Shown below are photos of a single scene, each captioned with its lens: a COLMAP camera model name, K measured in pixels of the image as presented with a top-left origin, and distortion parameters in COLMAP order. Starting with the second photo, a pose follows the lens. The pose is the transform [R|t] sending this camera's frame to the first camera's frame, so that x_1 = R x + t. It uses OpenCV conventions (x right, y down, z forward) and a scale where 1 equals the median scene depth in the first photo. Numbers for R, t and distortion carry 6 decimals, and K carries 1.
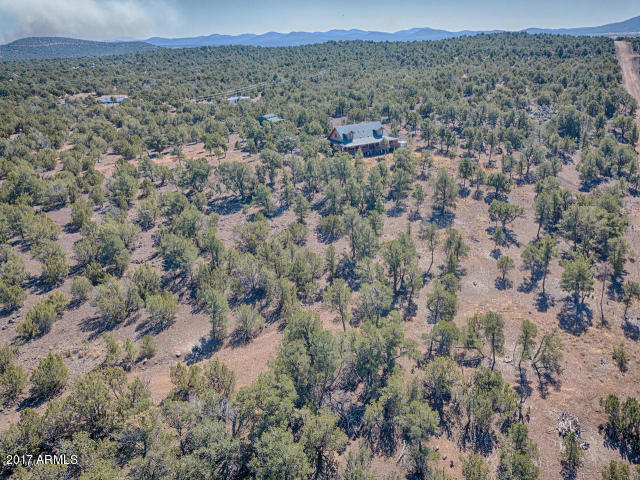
lens RADIAL K [[487.8, 0, 317.2], [0, 487.8, 236.3], [0, 0, 1]] dist [0.000852, 0.007150]
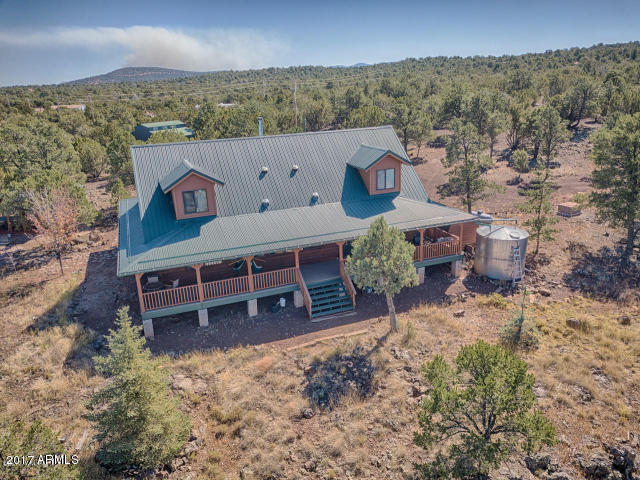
lens RADIAL K [[487.8, 0, 320.4], [0, 487.8, 238.5], [0, 0, 1]] dist [0.000852, 0.007150]
pose [[0.986341, 0.044586, -0.158565, 0.116531], [-0.052860, 0.997431, -0.048349, -0.152979], [0.156002, 0.056071, 0.986164, 0.689064]]
